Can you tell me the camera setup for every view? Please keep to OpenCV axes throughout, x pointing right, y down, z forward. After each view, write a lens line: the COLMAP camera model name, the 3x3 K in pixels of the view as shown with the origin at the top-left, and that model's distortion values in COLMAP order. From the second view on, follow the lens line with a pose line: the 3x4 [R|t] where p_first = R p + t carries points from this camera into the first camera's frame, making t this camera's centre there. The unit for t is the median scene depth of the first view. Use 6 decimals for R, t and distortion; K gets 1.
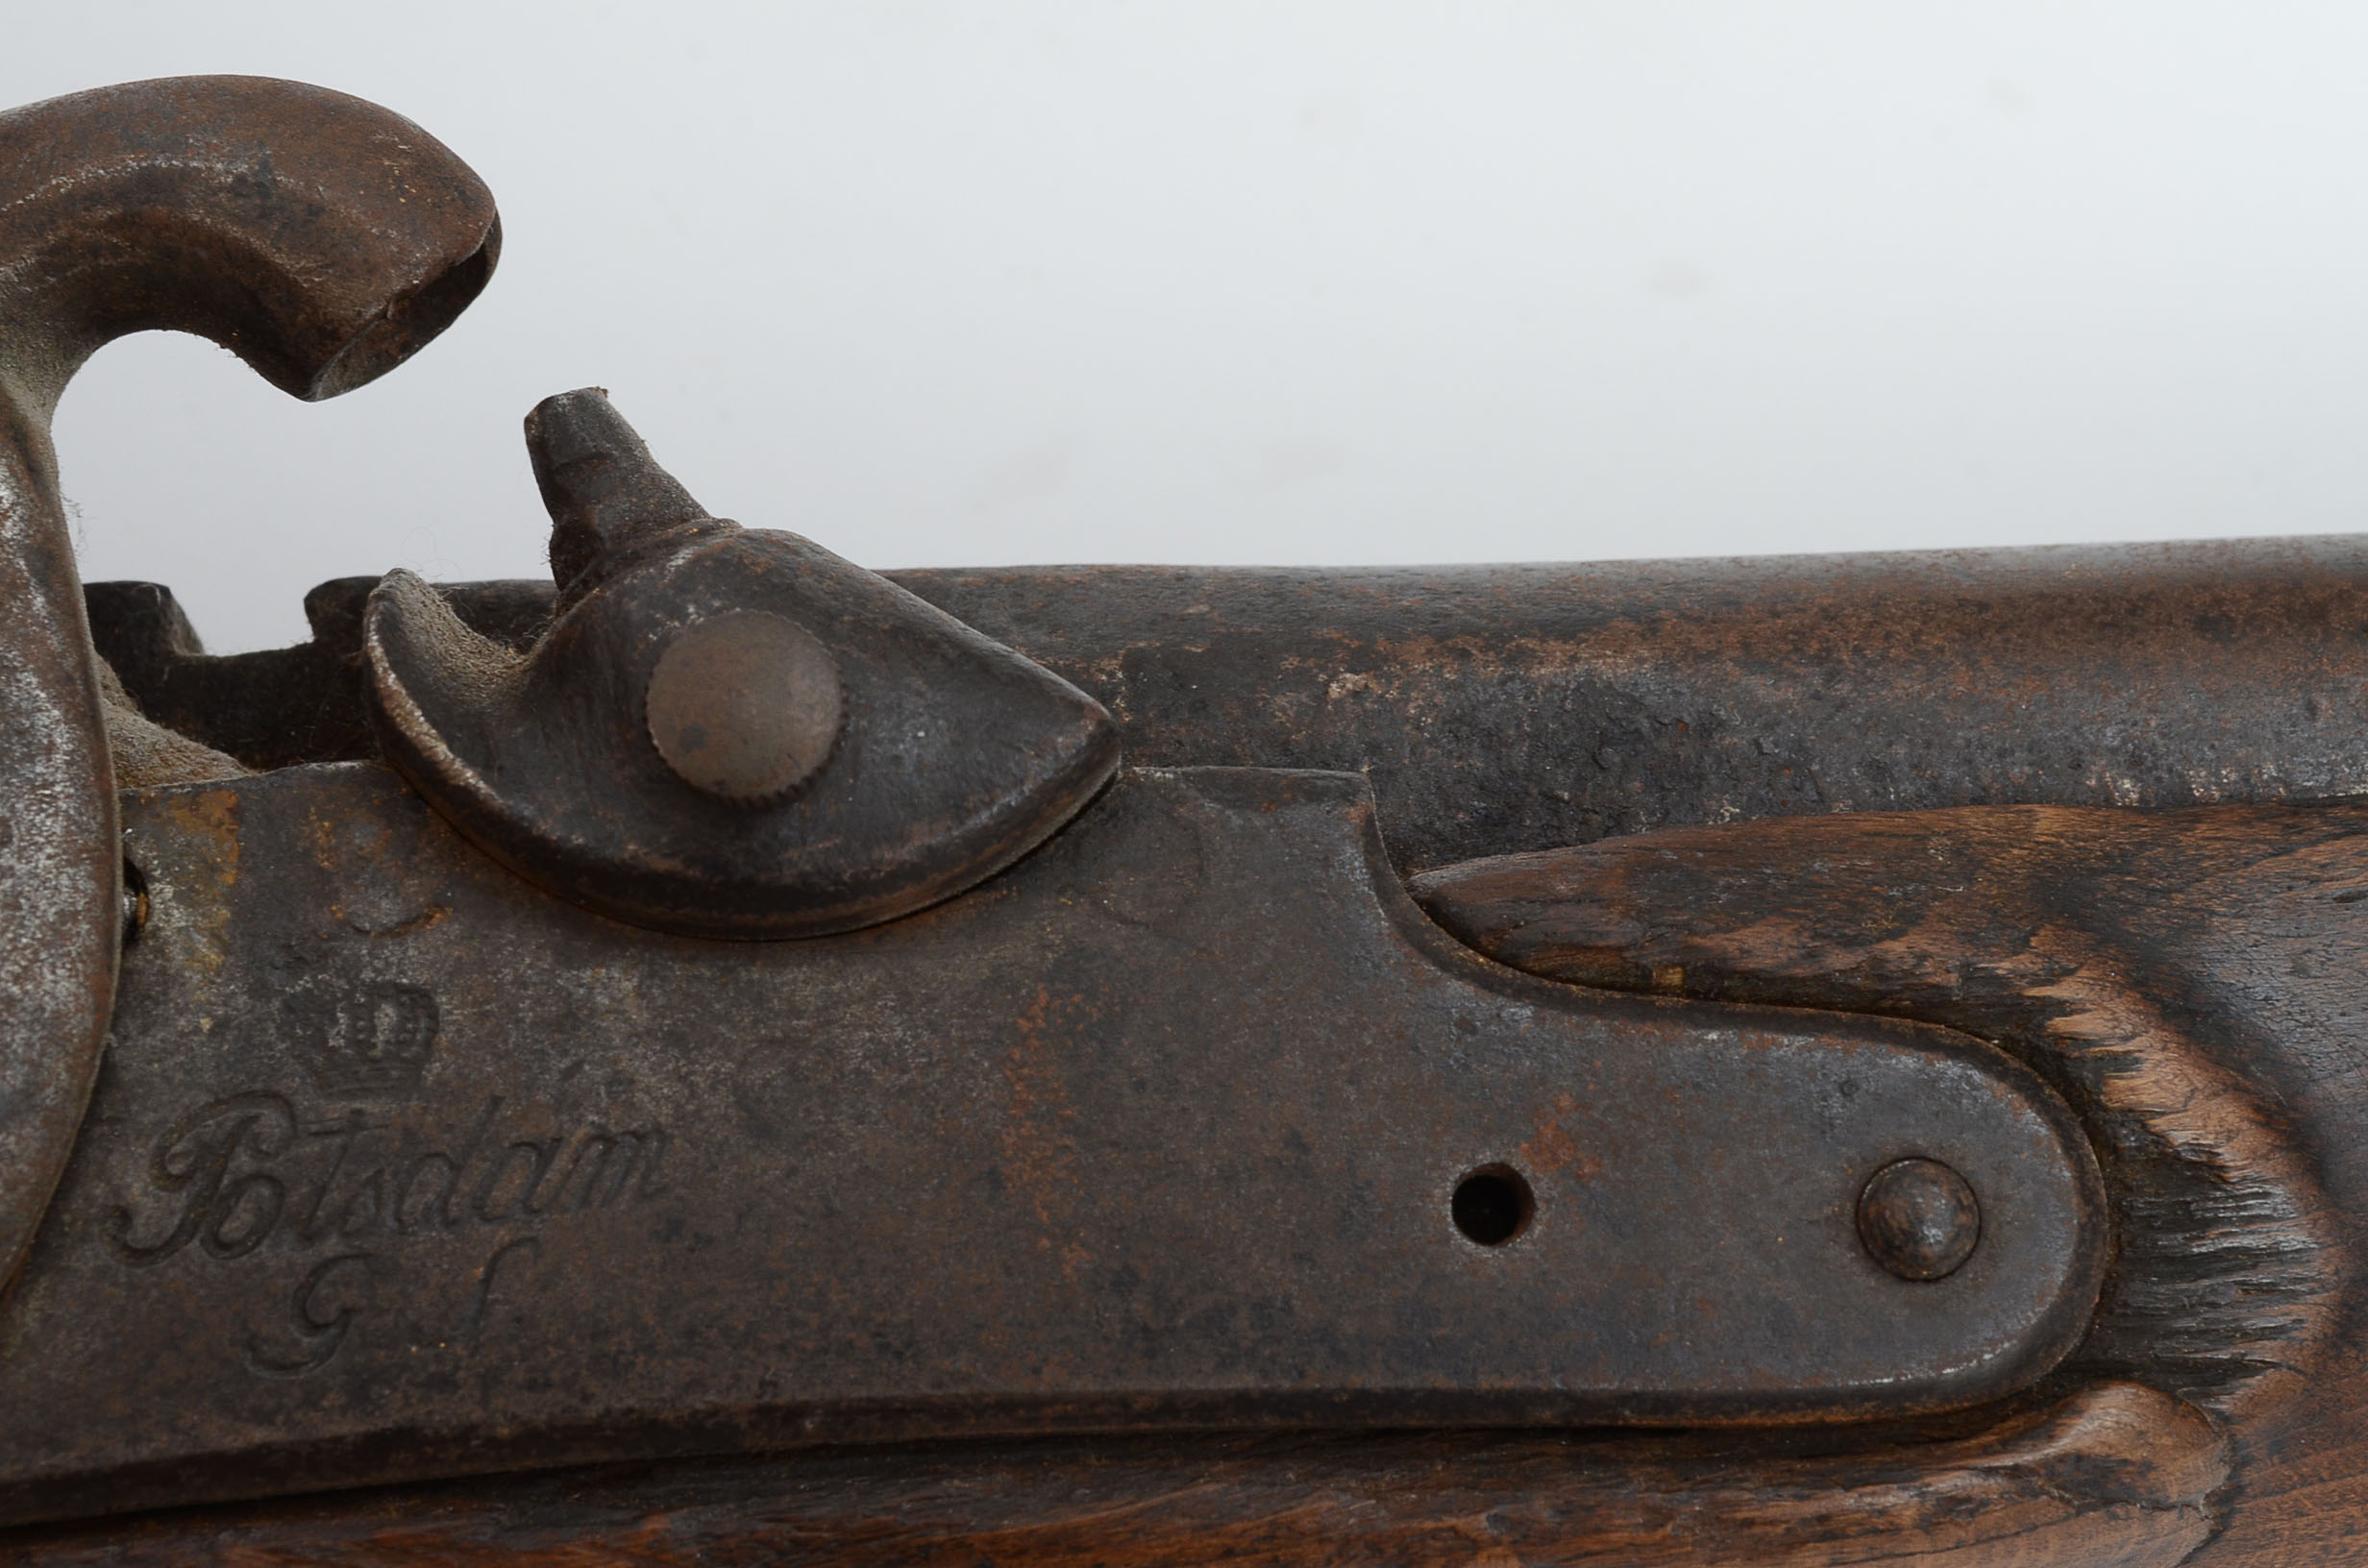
lens RADIAL K [[5256.0, 0, 1184.0], [0, 5256.0, 784.0], [0, 0, 1]] dist [0.001354, 0.374653]
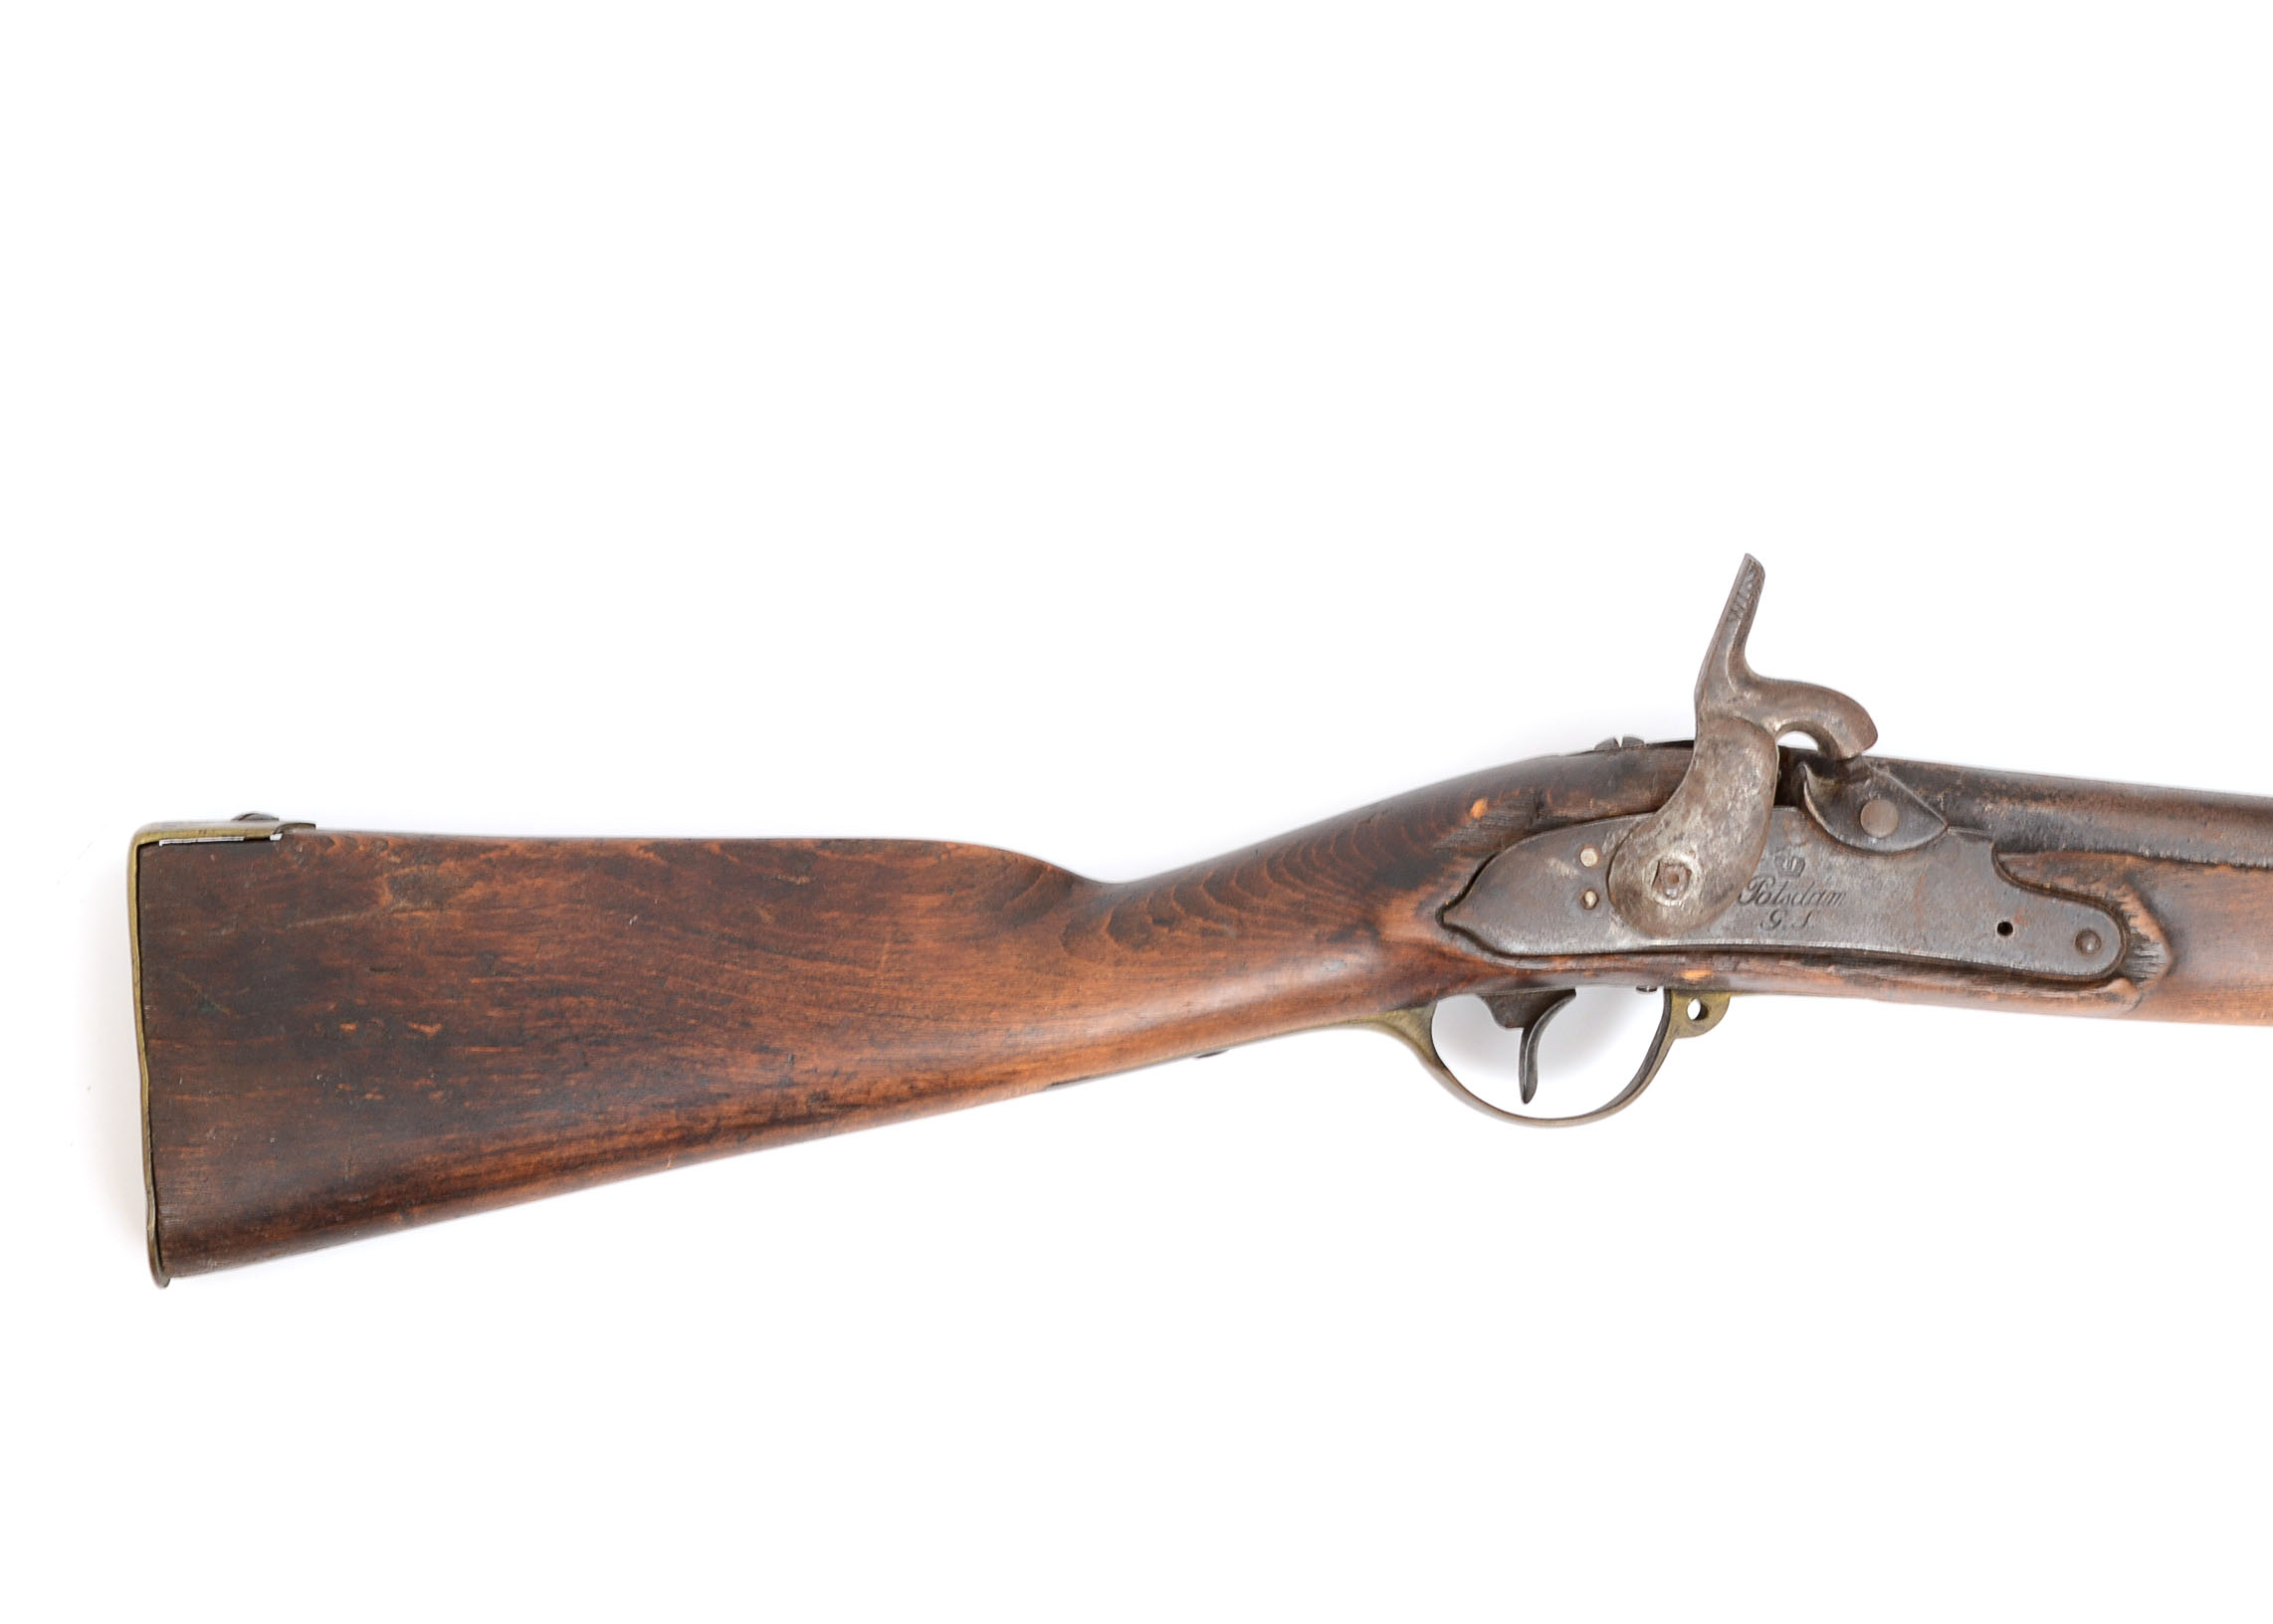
lens RADIAL K [[5551.4, 0, 1136.5], [0, 5551.4, 812.0], [0, 0, 1]] dist [-0.011486, 0.120636]
pose [[0.989319, 0.145250, 0.012269, -0.843249], [-0.143601, 0.956707, 0.253161, -1.249423], [0.025034, -0.252219, 0.967346, -4.122030]]
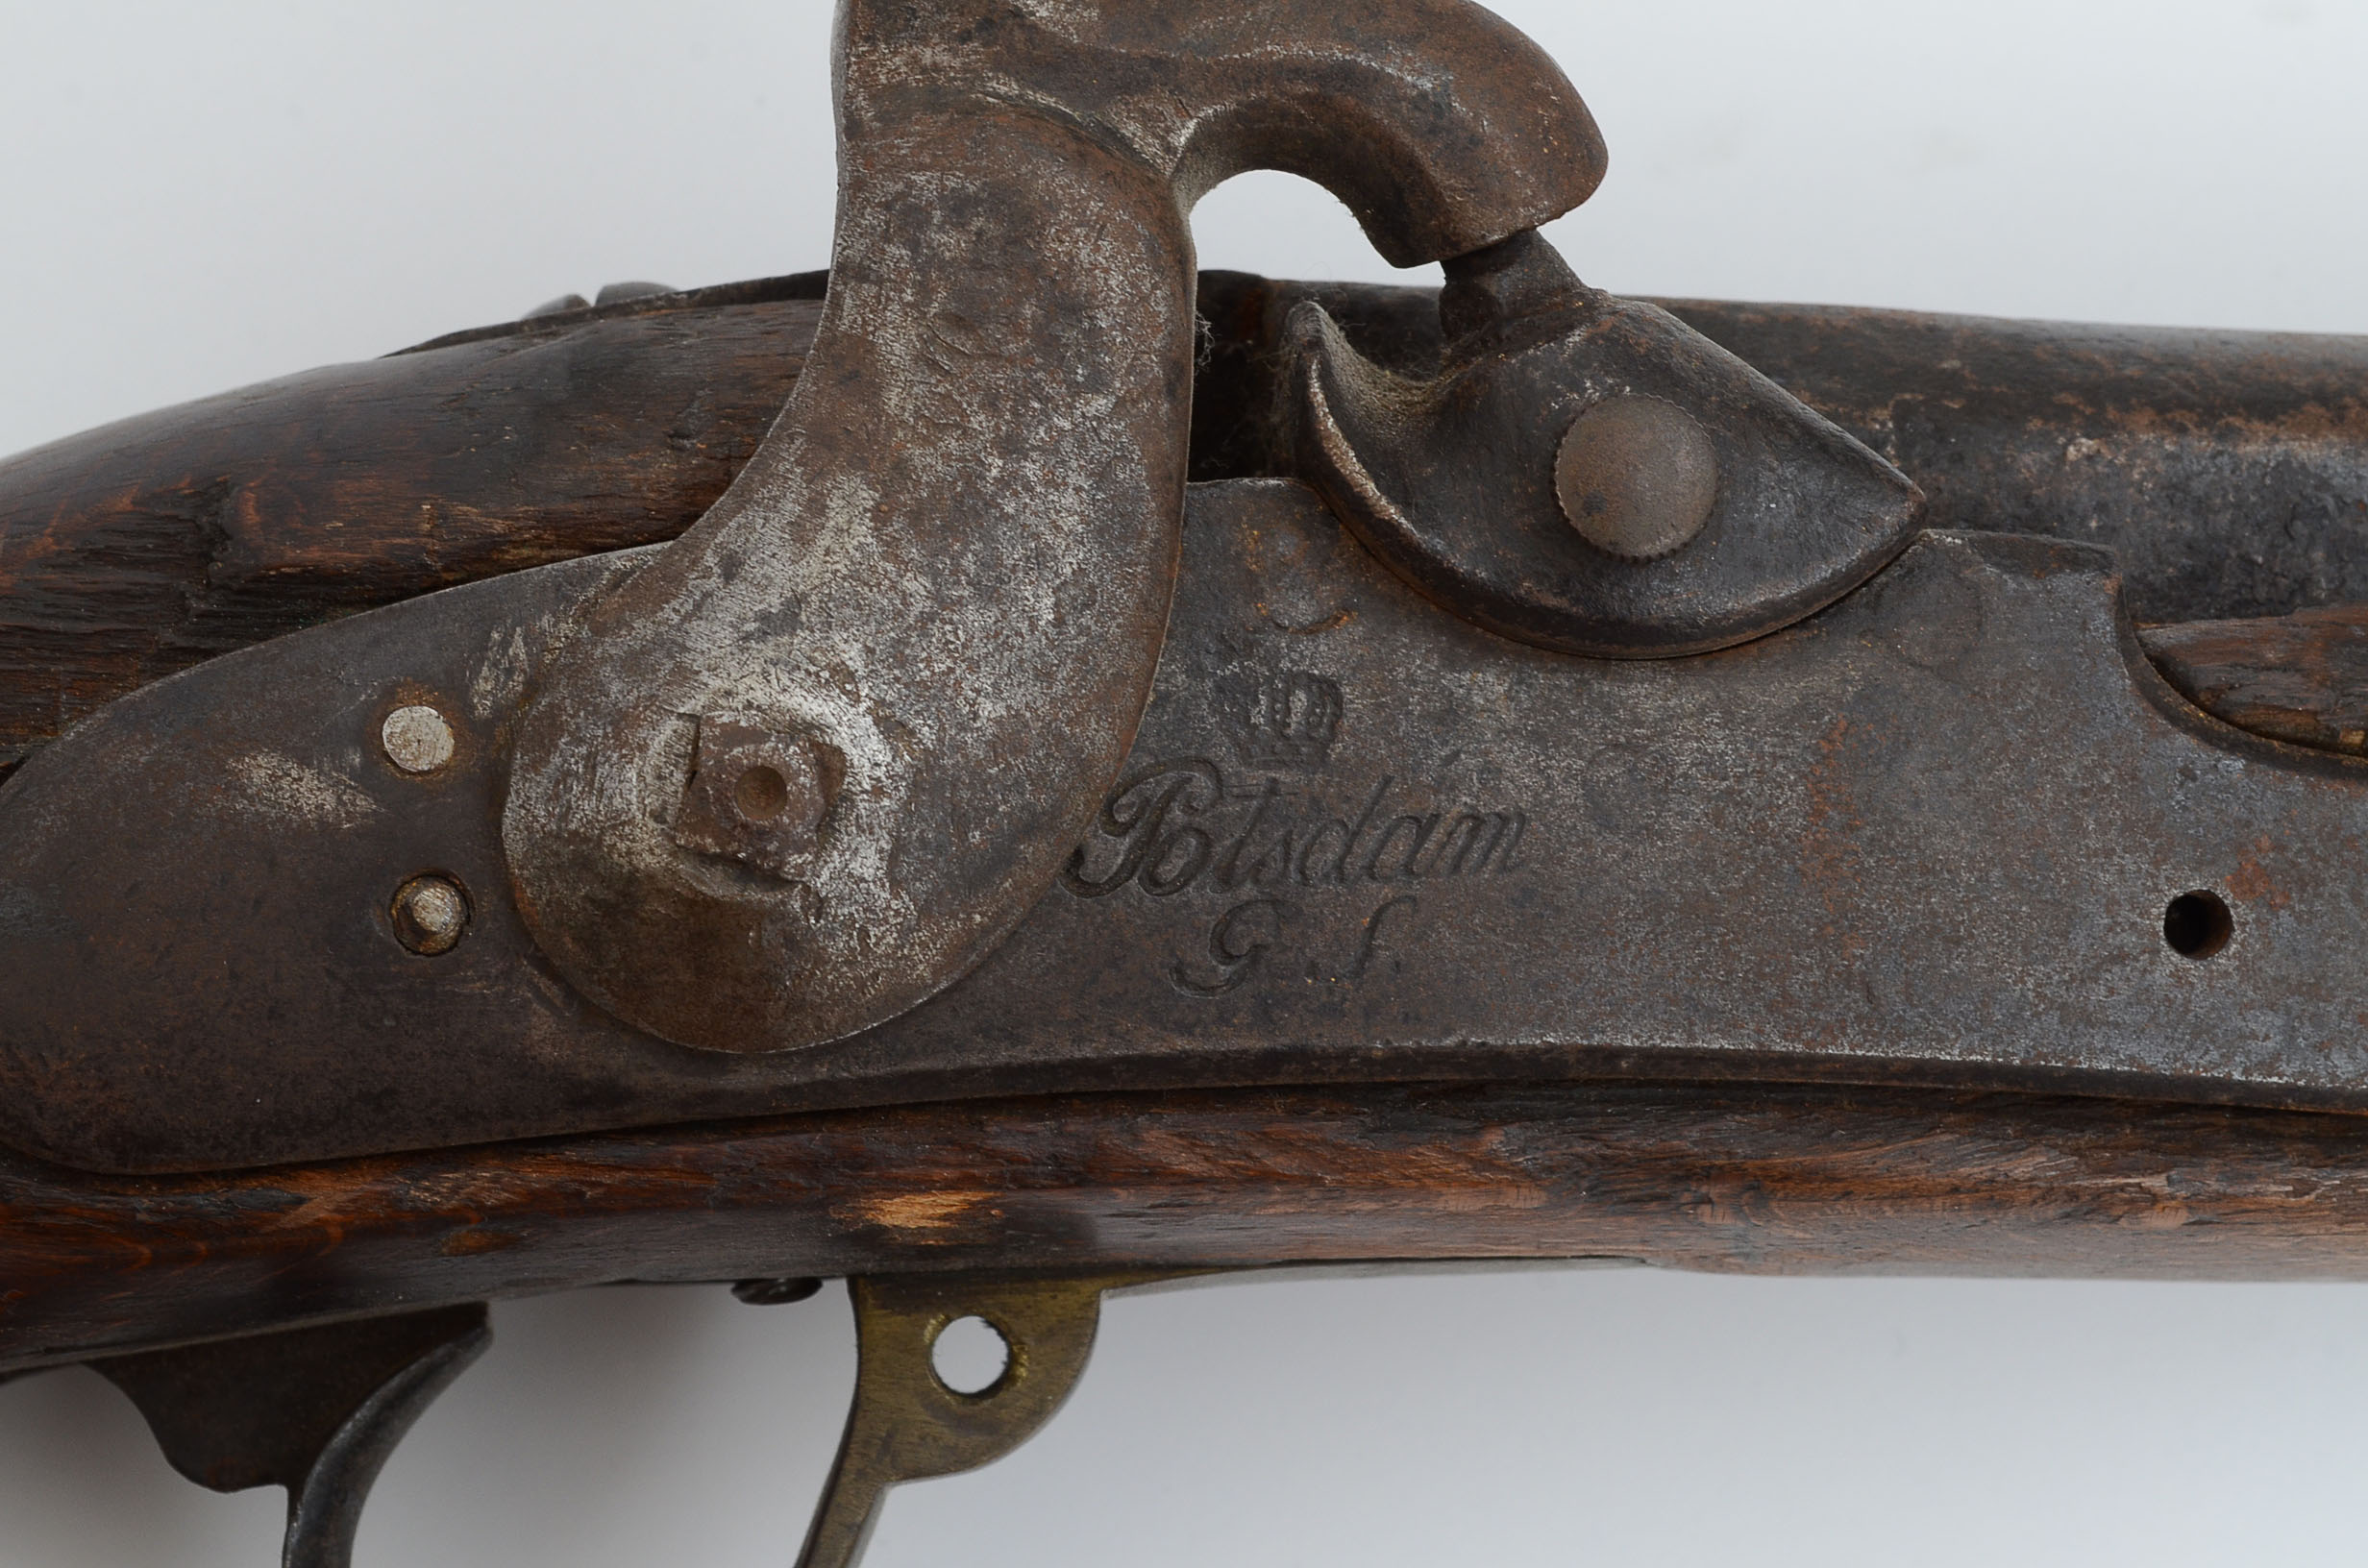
lens RADIAL K [[5256.0, 0, 1184.0], [0, 5256.0, 784.0], [0, 0, 1]] dist [0.001354, 0.374653]
pose [[0.996506, 0.076823, 0.032788, -0.214469], [-0.081435, 0.980867, 0.176830, -0.145444], [-0.018576, -0.178882, 0.983695, -0.175138]]
